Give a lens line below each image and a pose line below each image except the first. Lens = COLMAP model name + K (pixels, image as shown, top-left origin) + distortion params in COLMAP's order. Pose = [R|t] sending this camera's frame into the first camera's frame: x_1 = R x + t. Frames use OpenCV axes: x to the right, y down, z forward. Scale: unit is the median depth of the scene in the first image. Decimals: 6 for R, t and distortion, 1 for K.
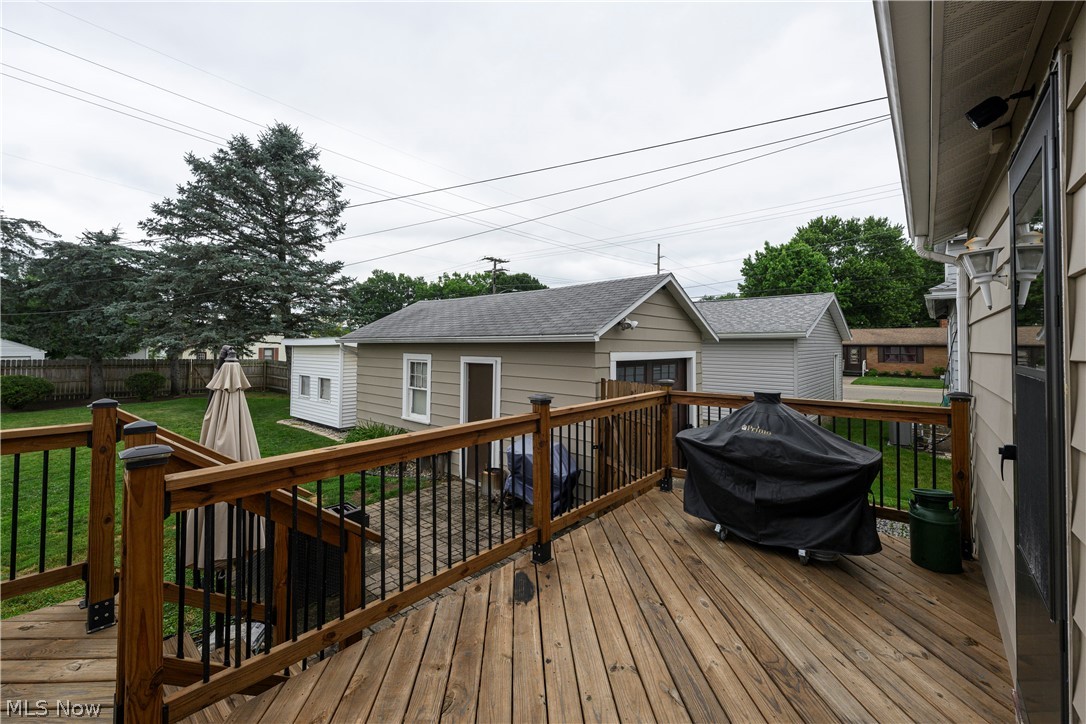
lens RADIAL K [[430.3, 0, 544.2], [0, 430.3, 339.6], [0, 0, 1]] dist [0.000795, -0.001155]
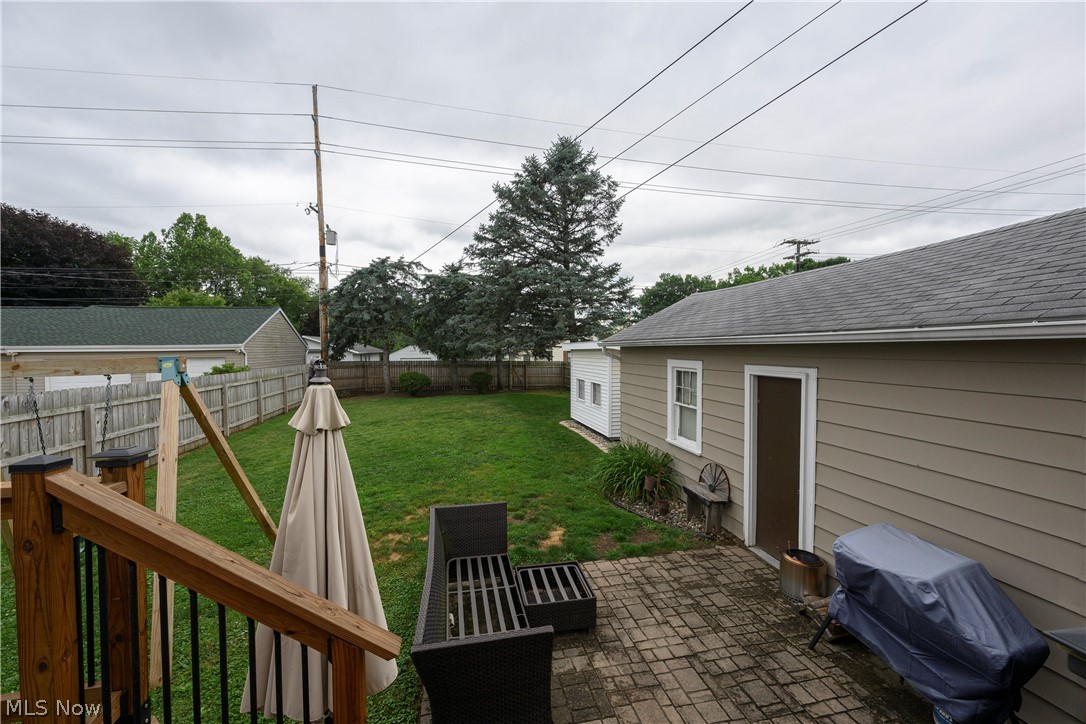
lens RADIAL K [[430.3, 0, 543.8], [0, 430.3, 356.8], [0, 0, 1]] dist [0.000795, -0.001155]
pose [[0.797928, 0.002458, -0.602747, -0.017814], [0.018940, 0.999396, 0.029148, 0.000255], [0.602455, -0.034674, 0.797400, 0.123829]]
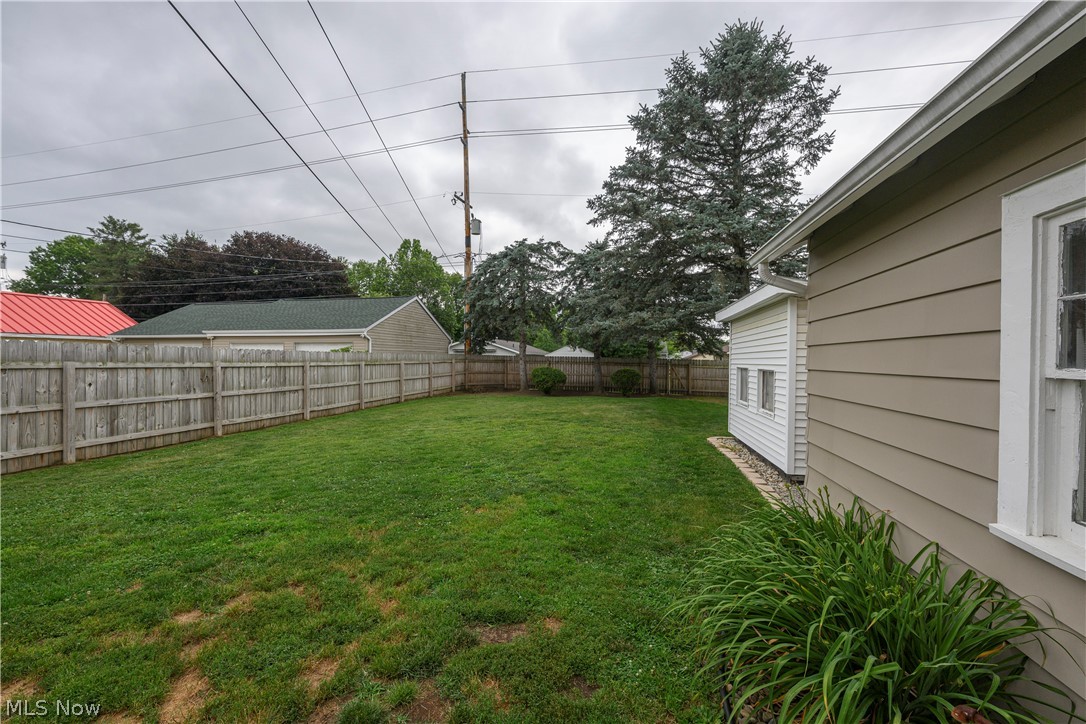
lens RADIAL K [[430.3, 0, 540.9], [0, 430.3, 358.8], [0, 0, 1]] dist [0.000795, -0.001155]
pose [[0.475320, -0.000774, -0.879813, -0.136326], [0.007273, 0.999969, 0.003050, 0.054378], [0.879783, -0.007849, 0.475311, 0.384857]]
